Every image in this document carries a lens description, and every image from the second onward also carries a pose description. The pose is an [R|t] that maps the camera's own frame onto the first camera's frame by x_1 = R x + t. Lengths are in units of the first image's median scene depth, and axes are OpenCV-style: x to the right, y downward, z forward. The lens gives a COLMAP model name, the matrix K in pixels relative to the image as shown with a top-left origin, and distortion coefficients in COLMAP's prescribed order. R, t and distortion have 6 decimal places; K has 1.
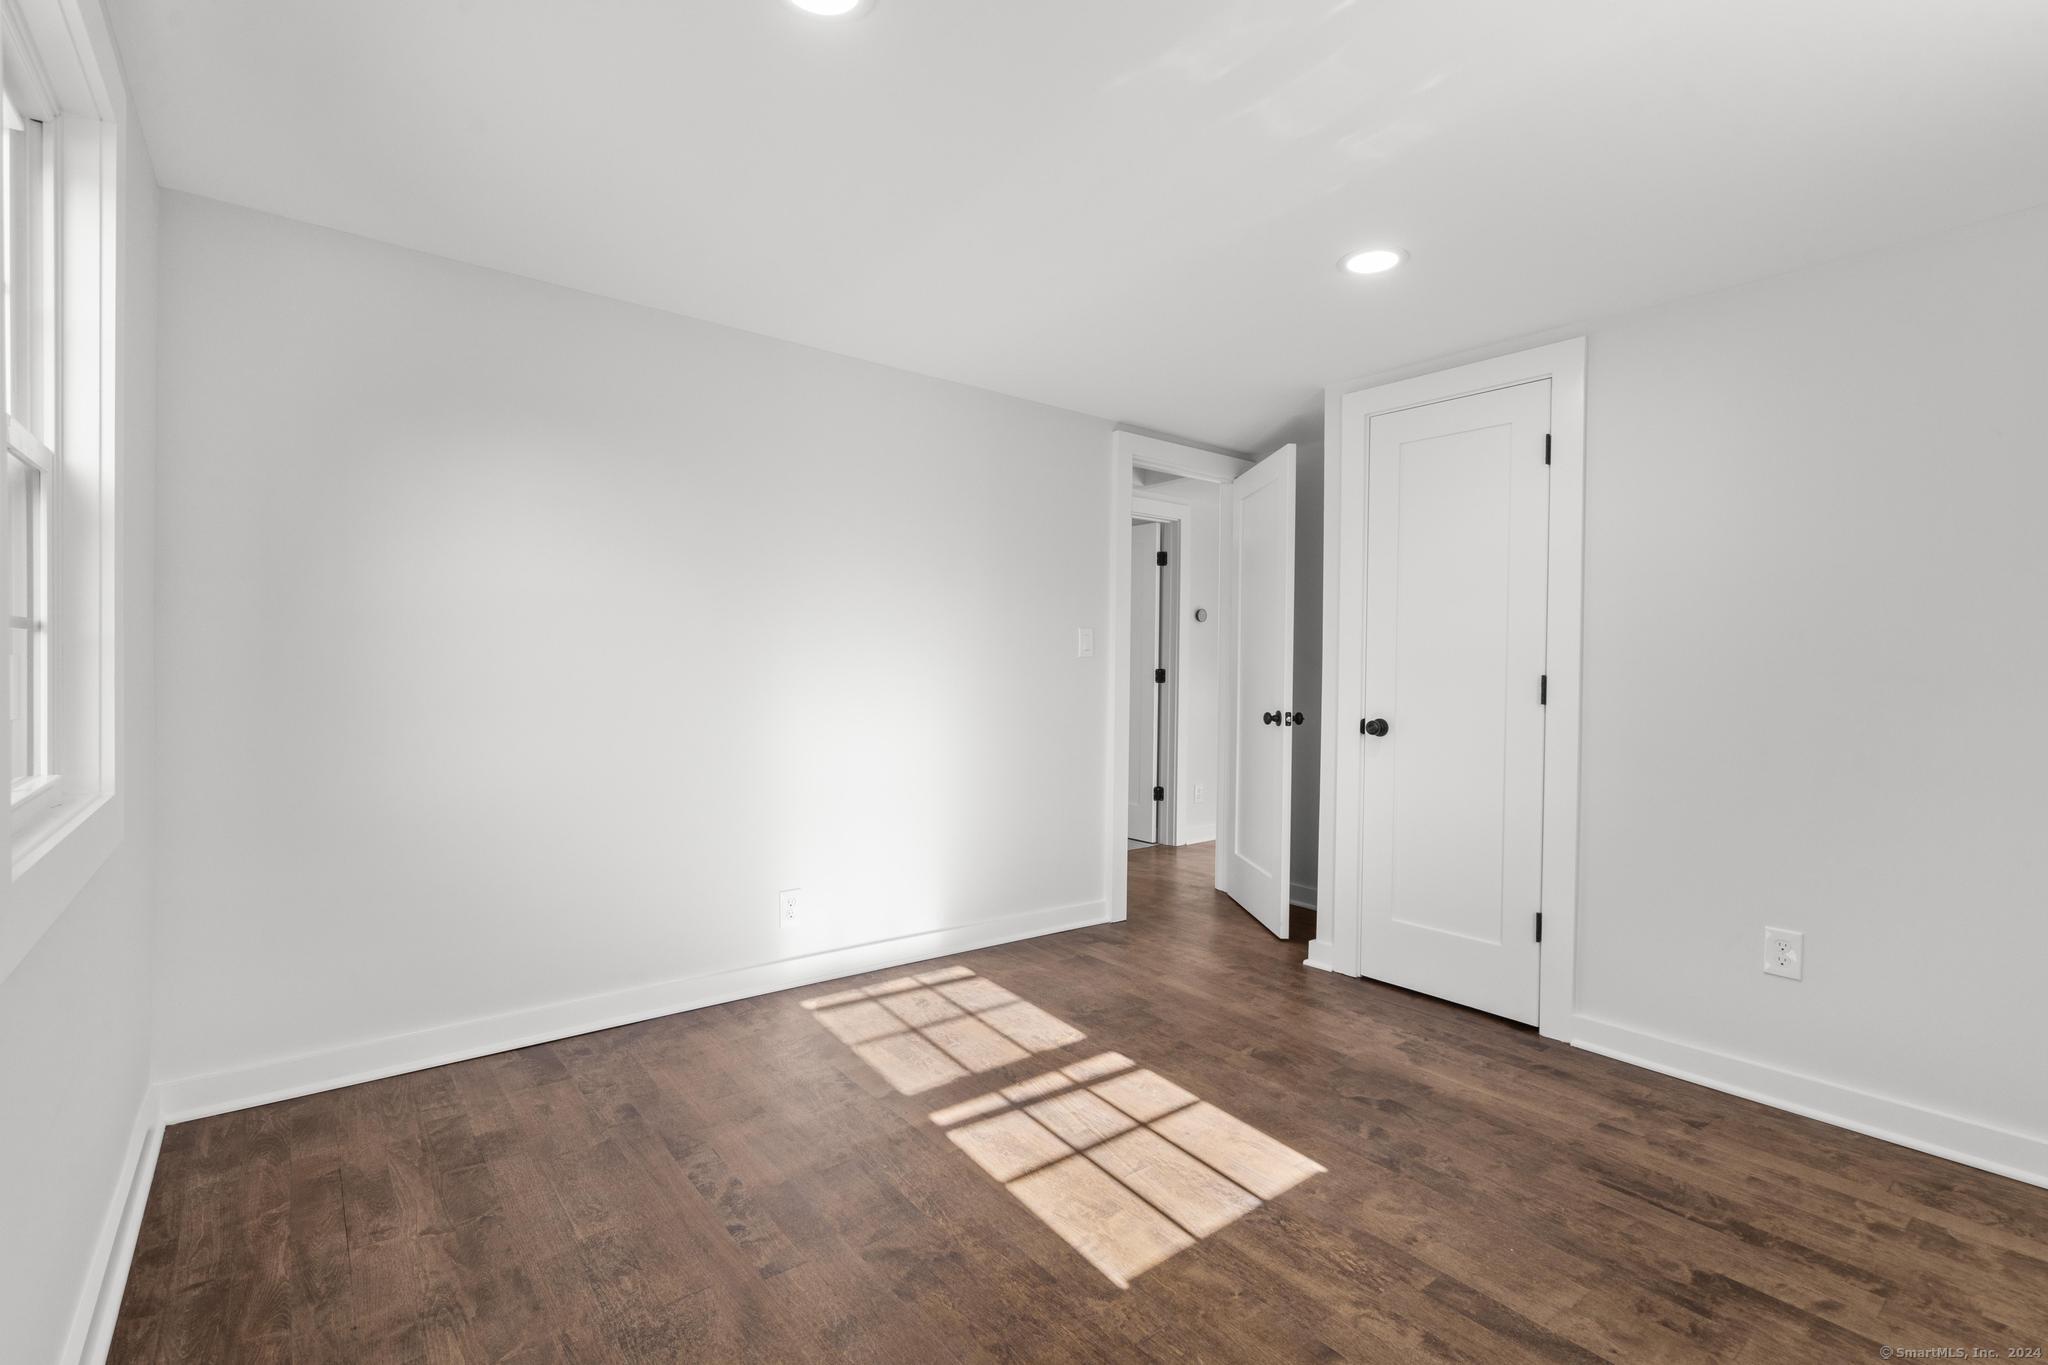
lens RADIAL K [[941.2, 0, 1012.9], [0, 941.2, 669.2], [0, 0, 1]] dist [-0.000887, 0.000134]
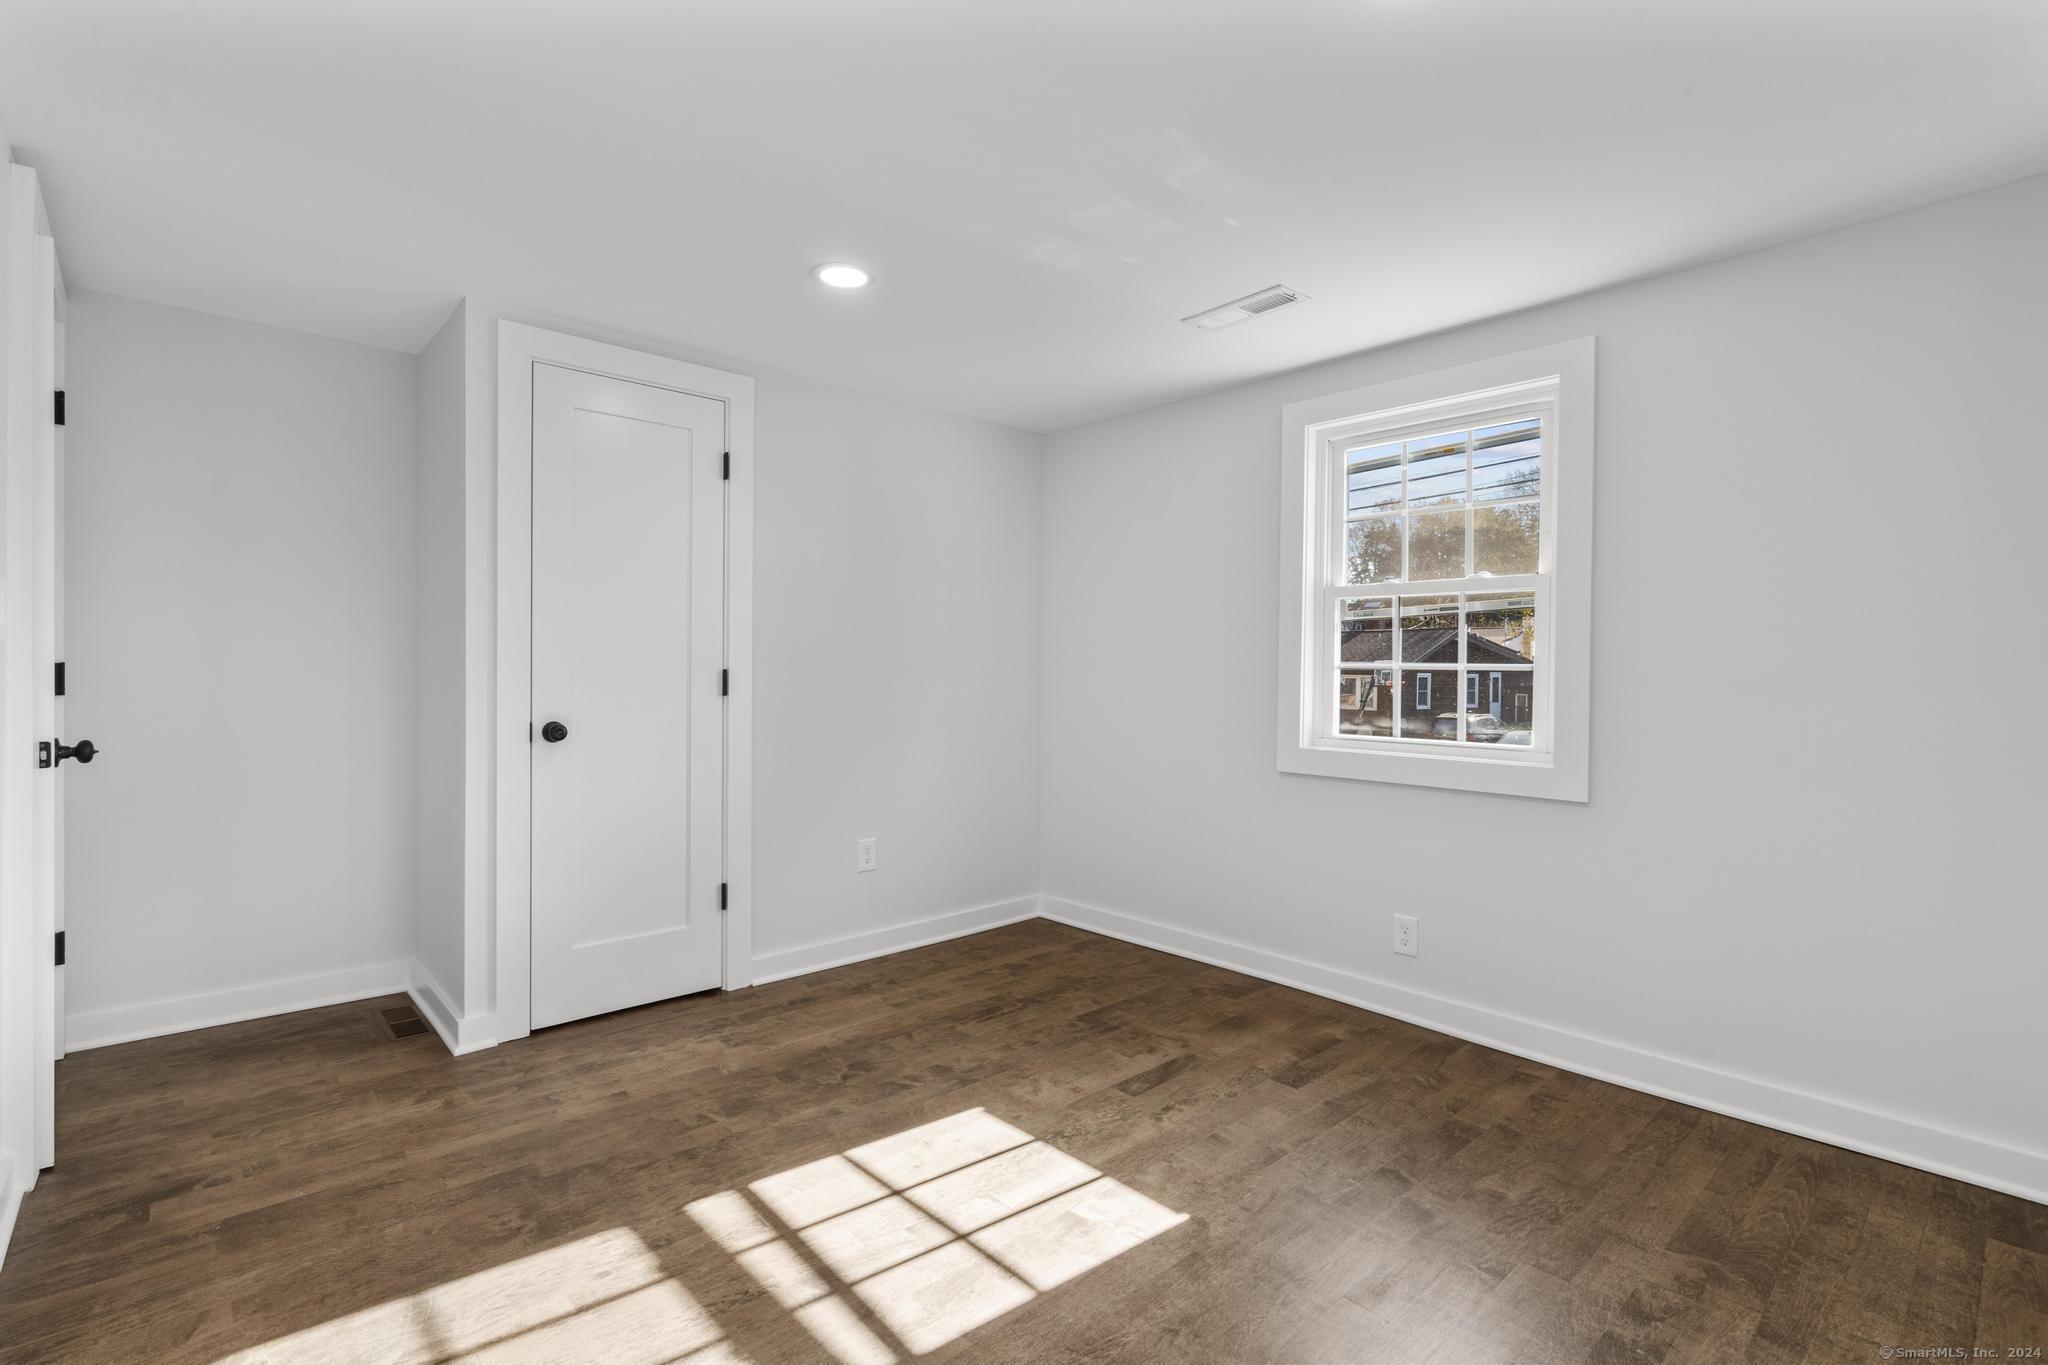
lens RADIAL K [[941.2, 0, 1012.9], [0, 941.2, 669.2], [0, 0, 1]] dist [-0.000887, 0.000134]
pose [[-0.078952, -0.014221, 0.996777, -0.665885], [-0.007840, 0.999876, 0.013644, -0.012718], [-0.996848, -0.006737, -0.079054, 0.875935]]
